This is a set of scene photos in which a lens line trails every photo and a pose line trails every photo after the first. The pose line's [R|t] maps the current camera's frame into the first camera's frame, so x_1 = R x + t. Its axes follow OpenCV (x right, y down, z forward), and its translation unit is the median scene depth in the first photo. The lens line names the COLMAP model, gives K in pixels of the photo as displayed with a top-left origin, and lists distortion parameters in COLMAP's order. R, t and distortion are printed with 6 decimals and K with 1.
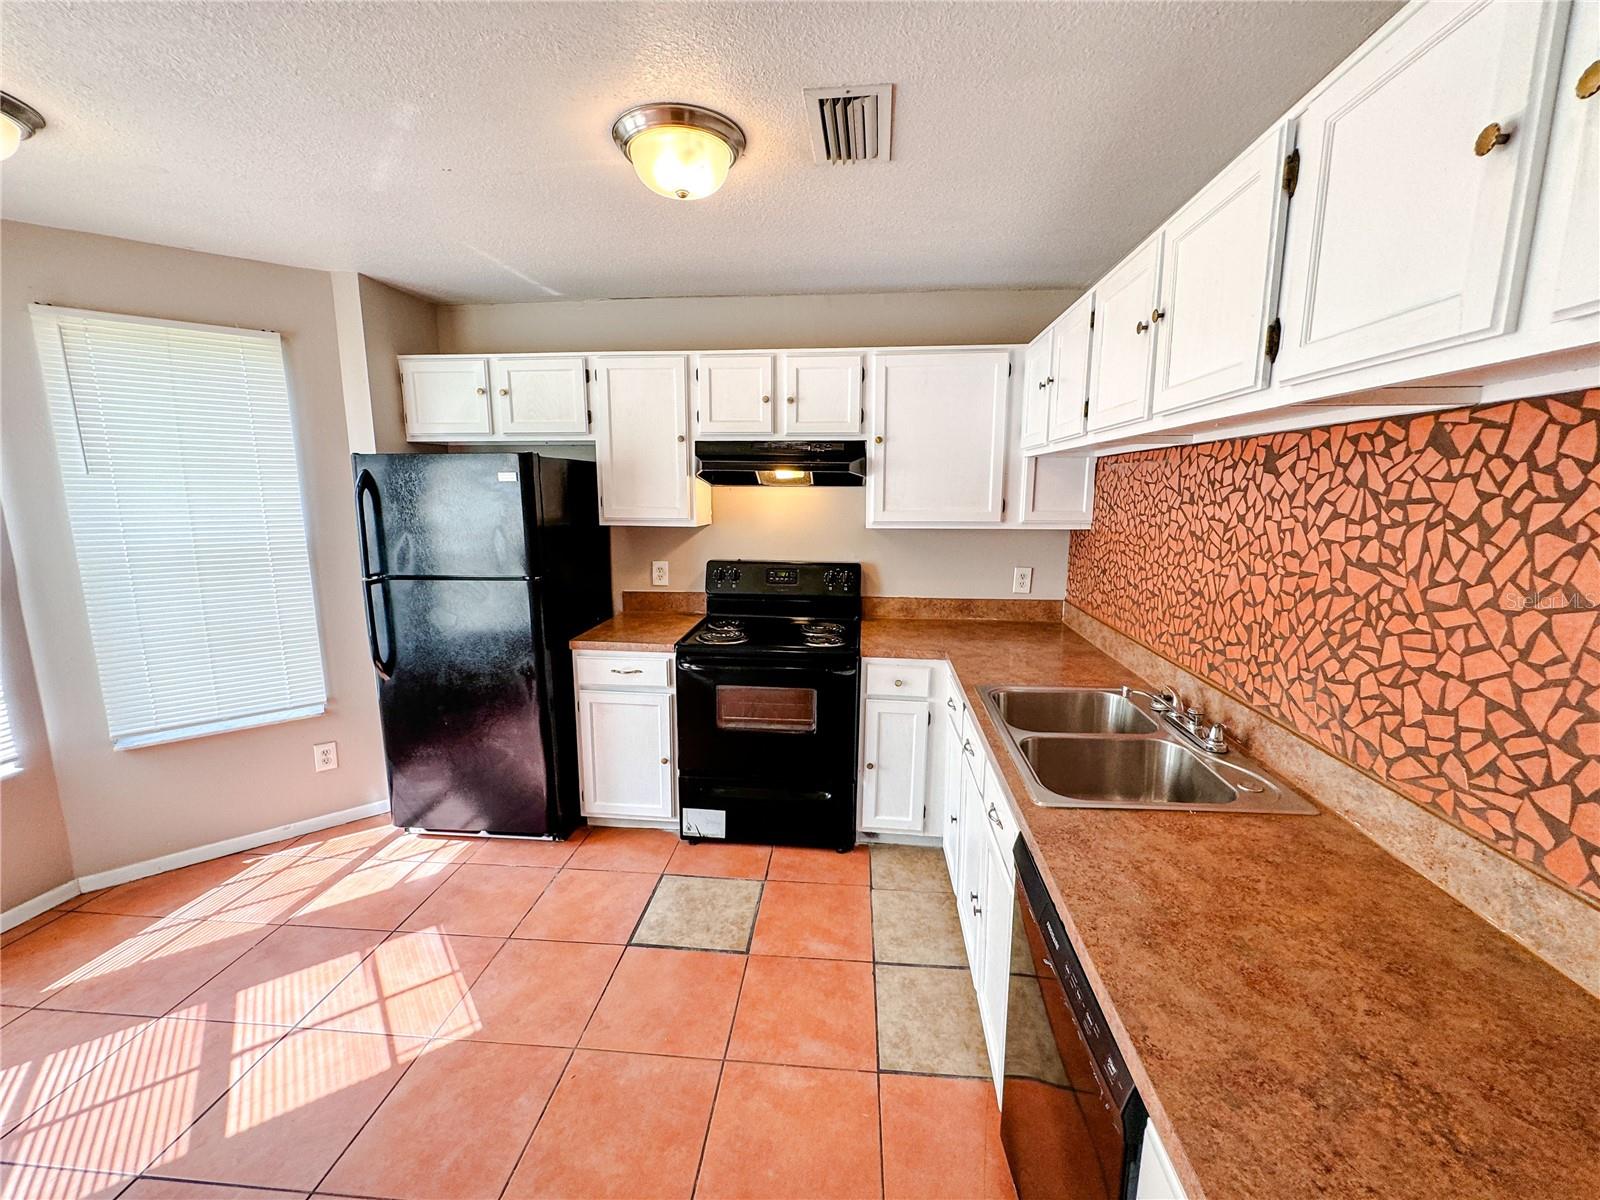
lens RADIAL K [[653.6, 0, 800.0], [0, 653.6, 600.0], [0, 0, 1]] dist [-0.002567, -0.000166]
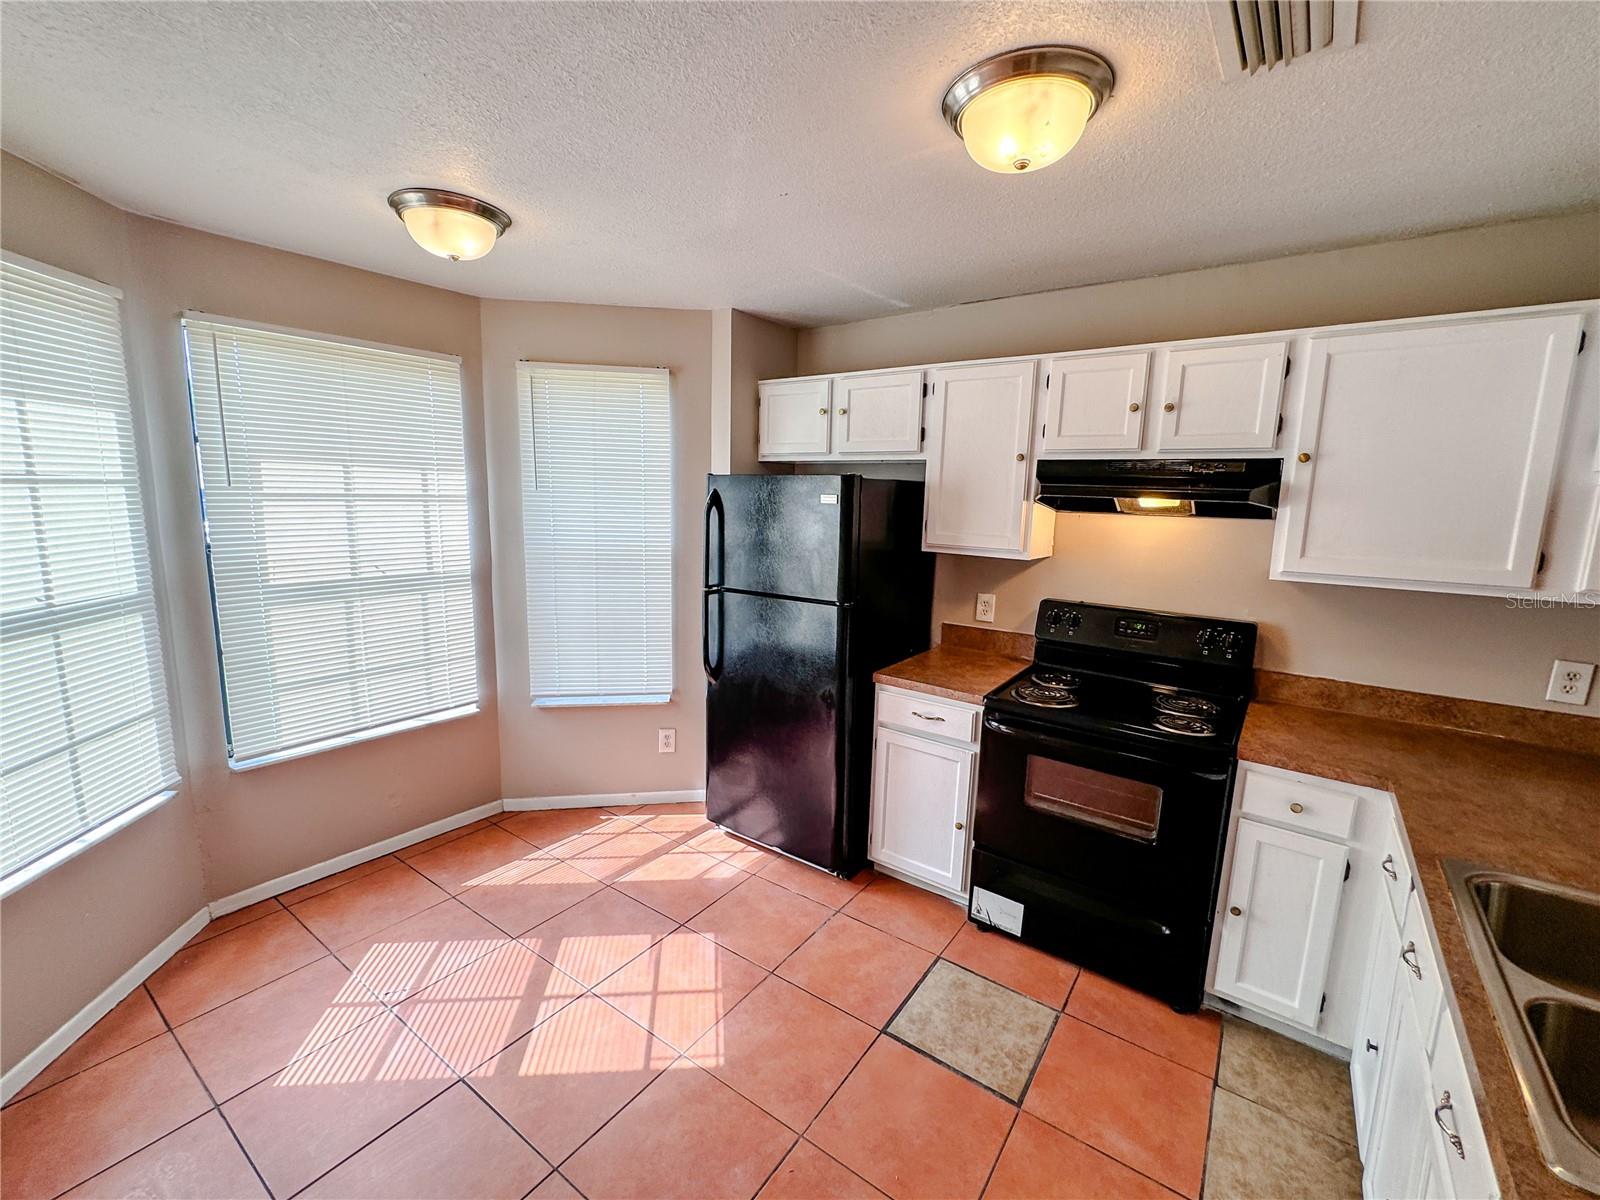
lens RADIAL K [[675.7, 0, 800.0], [0, 675.7, 600.0], [0, 0, 1]] dist [-0.001207, -0.000308]
pose [[0.859327, 0.098966, -0.501760, 0.033593], [-0.107611, 0.994123, 0.011782, -0.042176], [0.499977, 0.043870, 0.864927, 0.101934]]
